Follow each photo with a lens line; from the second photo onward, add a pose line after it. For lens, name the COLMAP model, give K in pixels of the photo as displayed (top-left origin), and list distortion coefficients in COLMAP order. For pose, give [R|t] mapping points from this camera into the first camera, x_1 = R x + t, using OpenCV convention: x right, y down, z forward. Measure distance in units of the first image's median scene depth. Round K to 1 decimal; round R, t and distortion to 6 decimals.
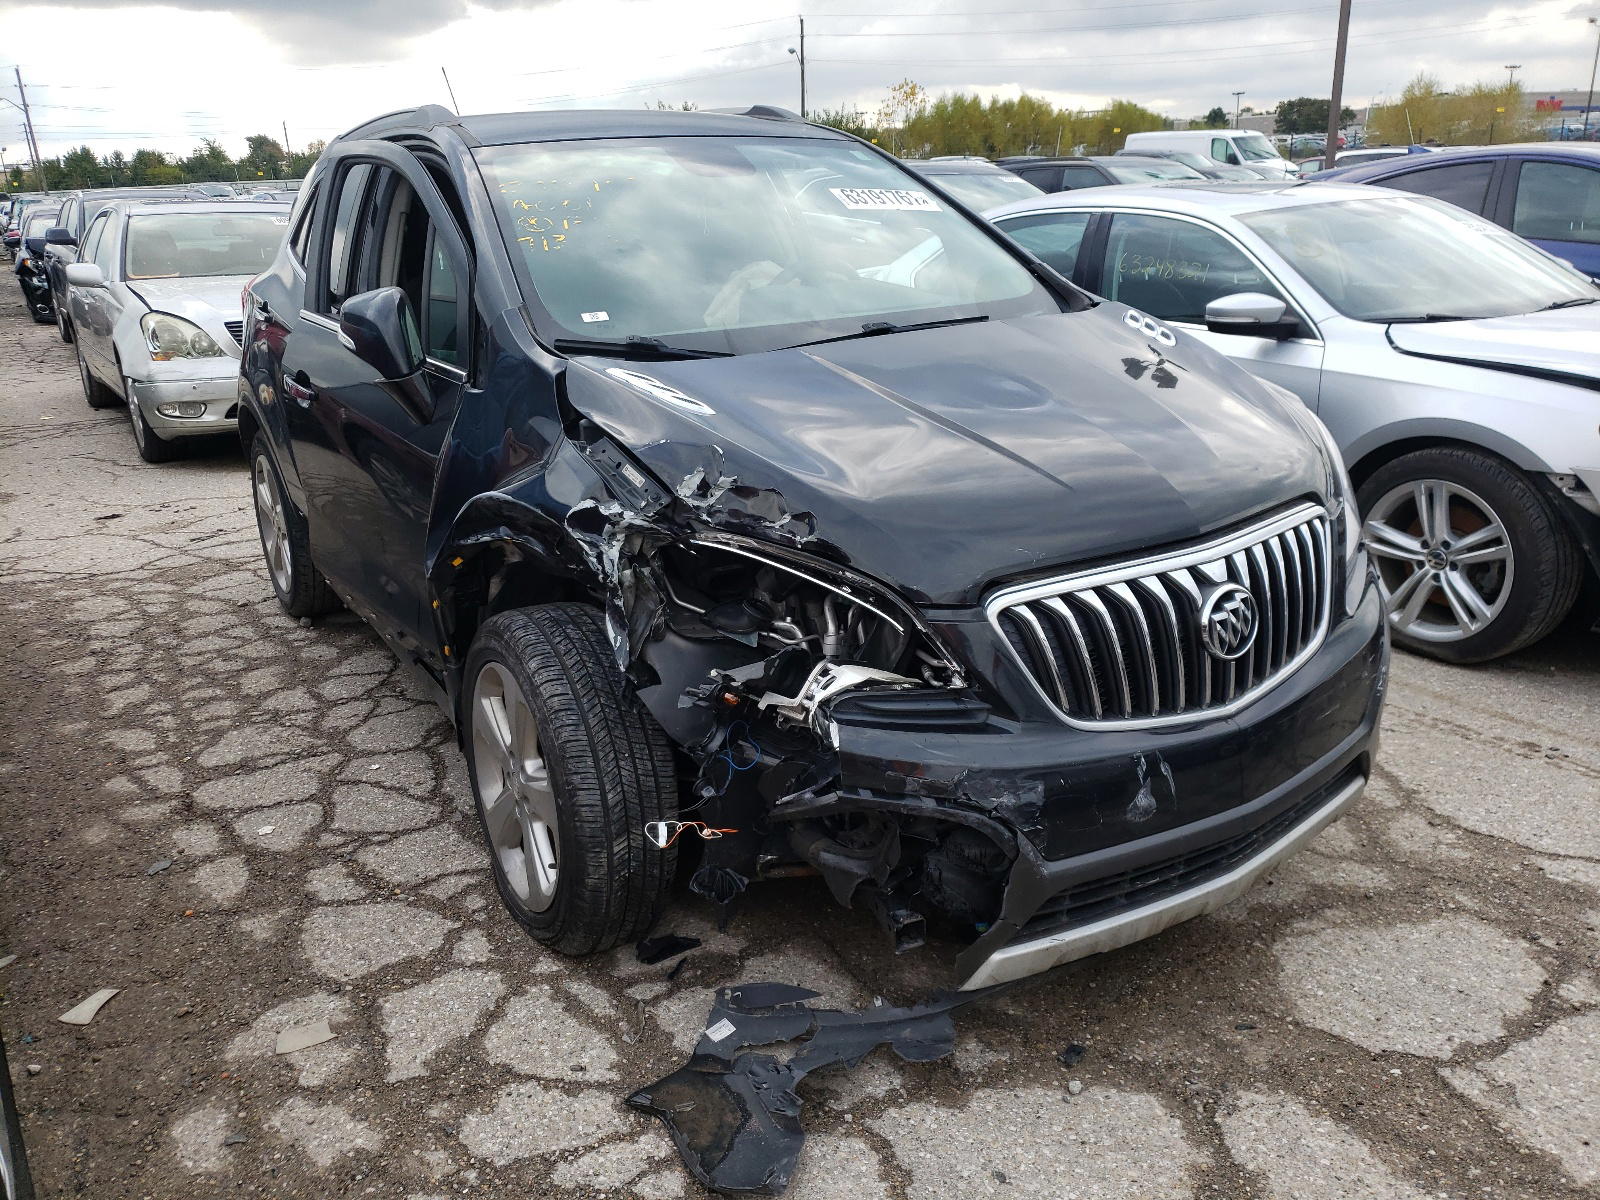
lens RADIAL K [[1261.0, 0, 799.5], [0, 1261.0, 574.4], [0, 0, 1]] dist [0.003925, 0.034990]
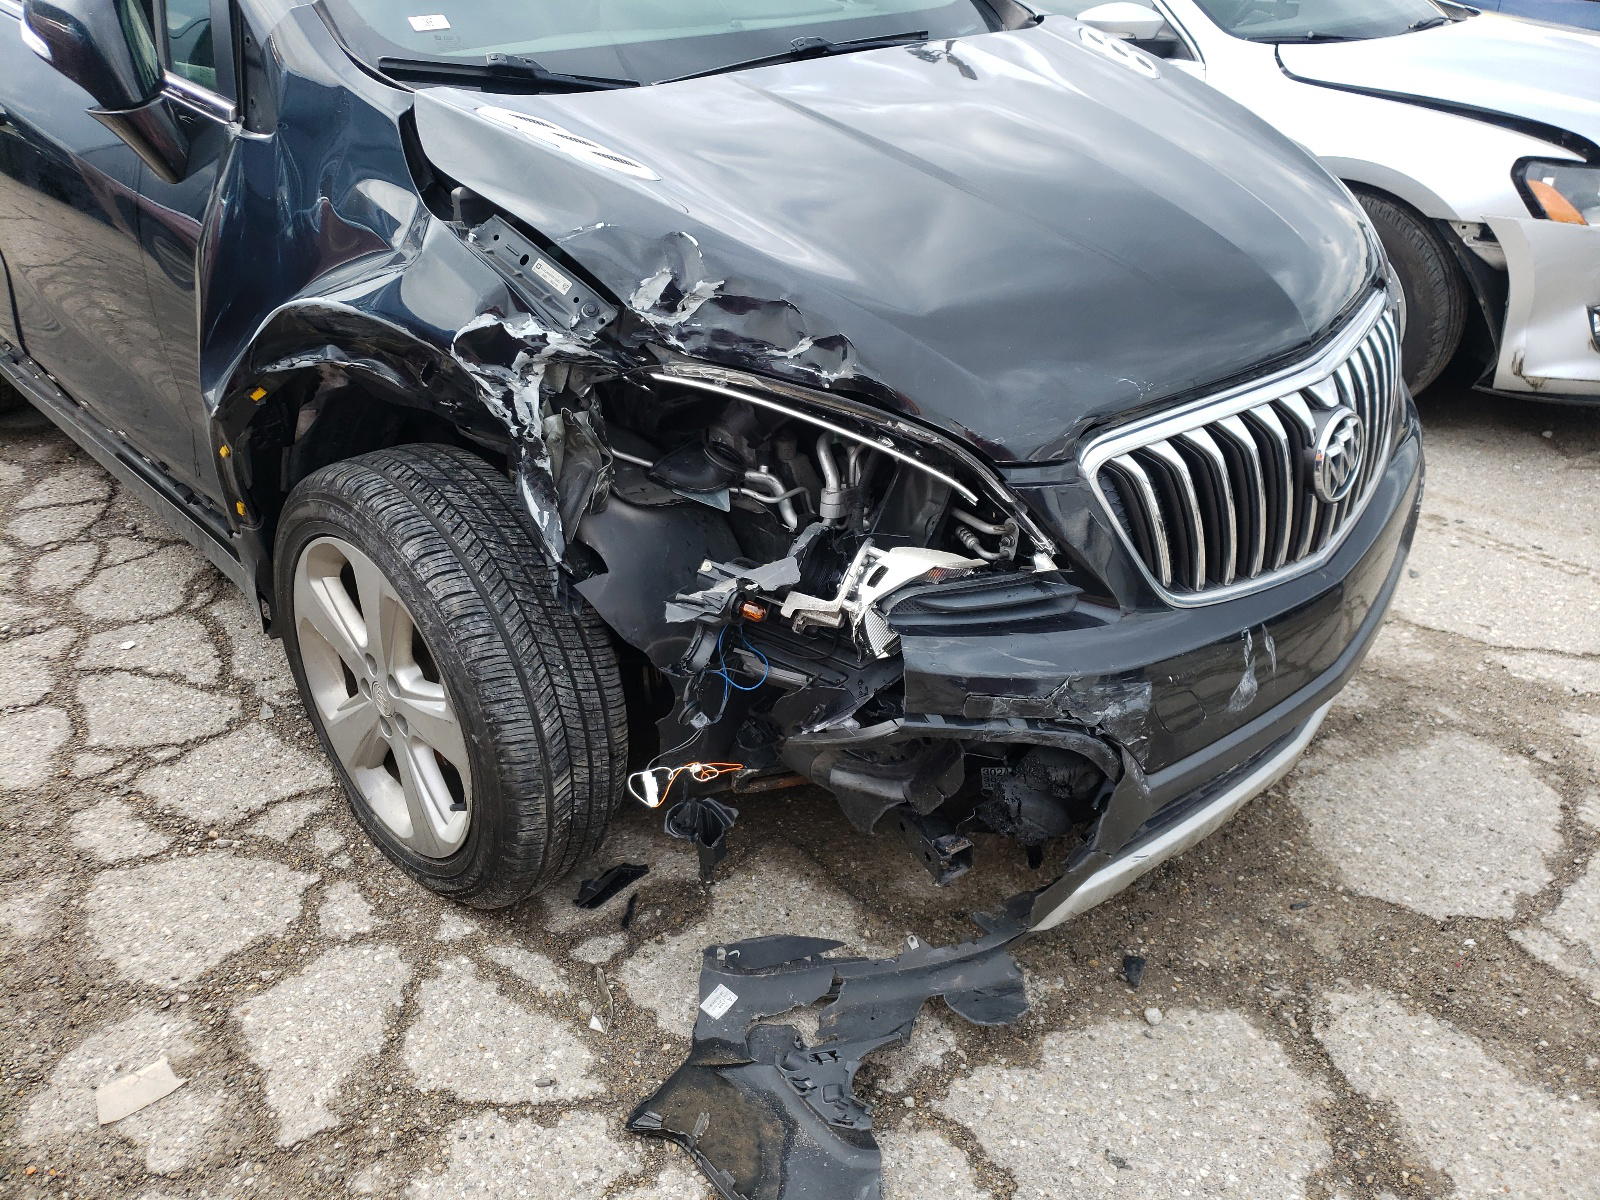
lens RADIAL K [[1261.0, 0, 799.5], [0, 1261.0, 574.4], [0, 0, 1]] dist [0.003925, 0.034990]
pose [[0.971968, -0.073024, 0.223485, -0.166288], [0.022886, 0.975415, 0.219186, -0.068363], [-0.233997, -0.207927, 0.949743, 0.289481]]
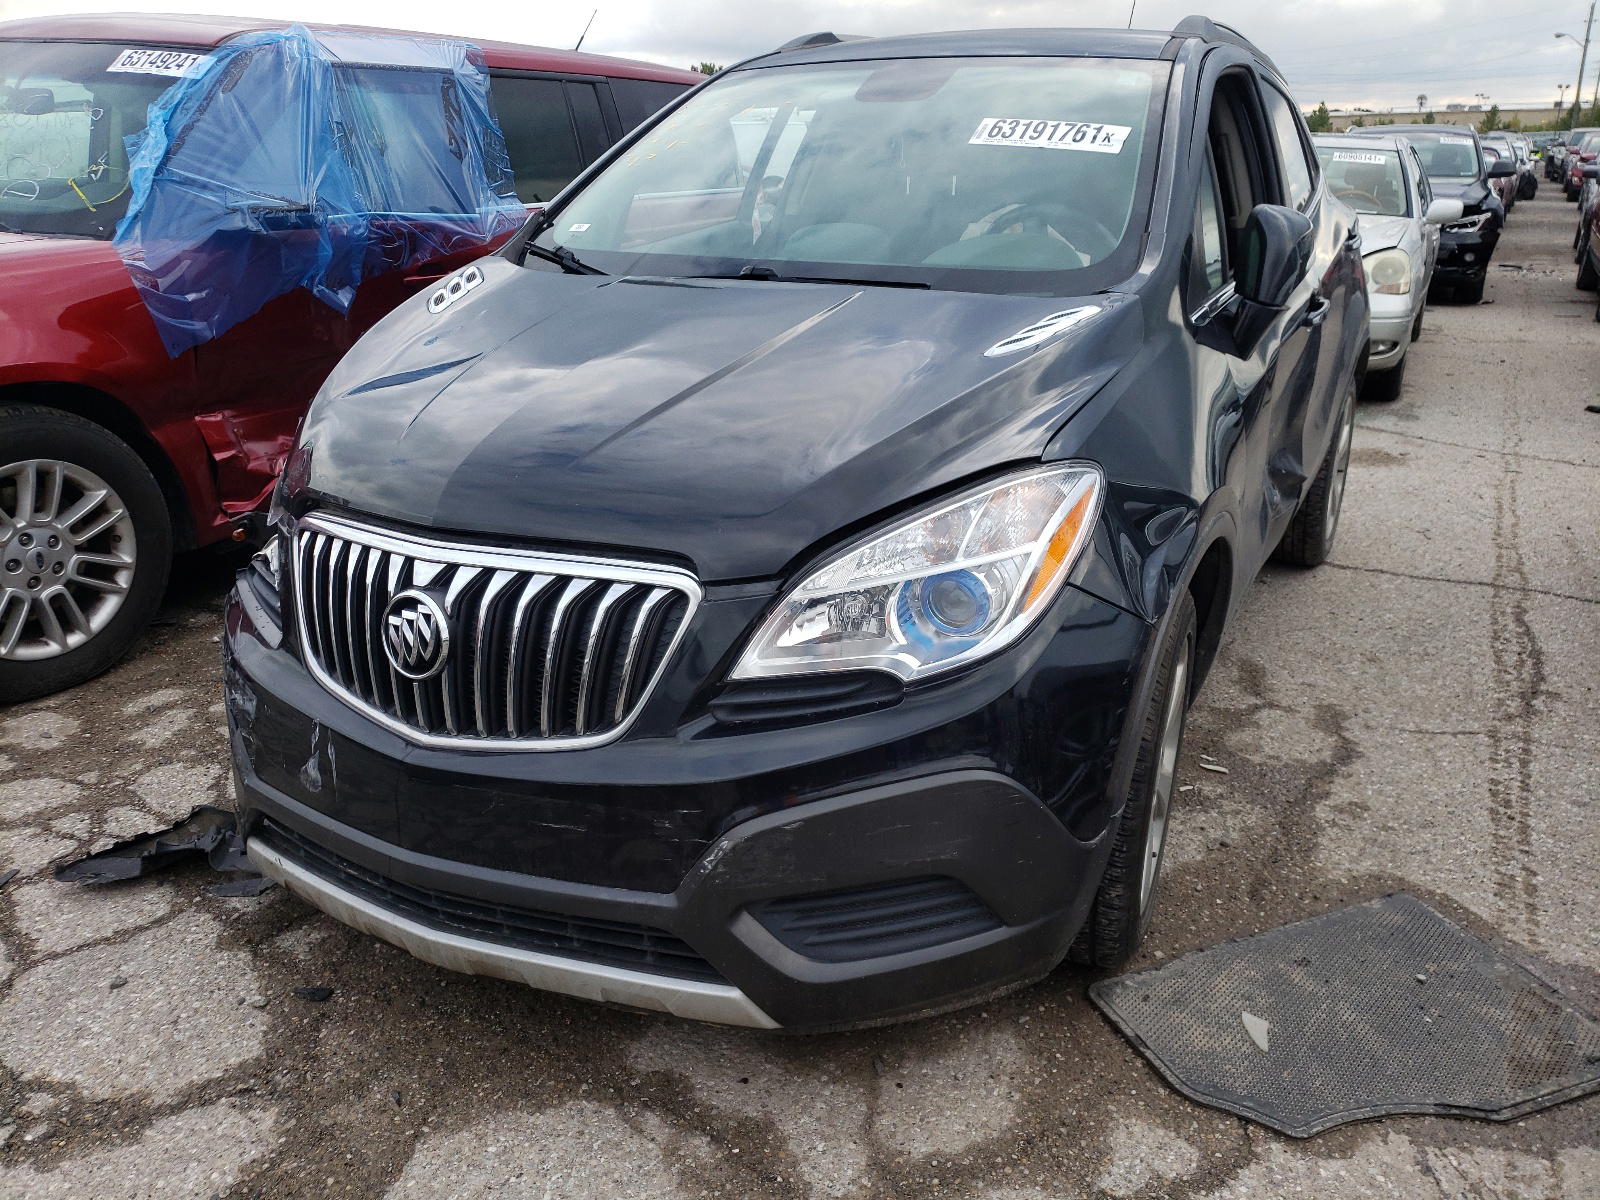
lens RADIAL K [[1261.0, 0, 799.5], [0, 1261.0, 574.4], [0, 0, 1]] dist [0.003925, 0.034990]
pose [[0.484628, 0.311672, -0.817310, 1.070293], [-0.272311, 0.941693, 0.197636, -0.221633], [0.831253, 0.126783, 0.541243, 0.709367]]
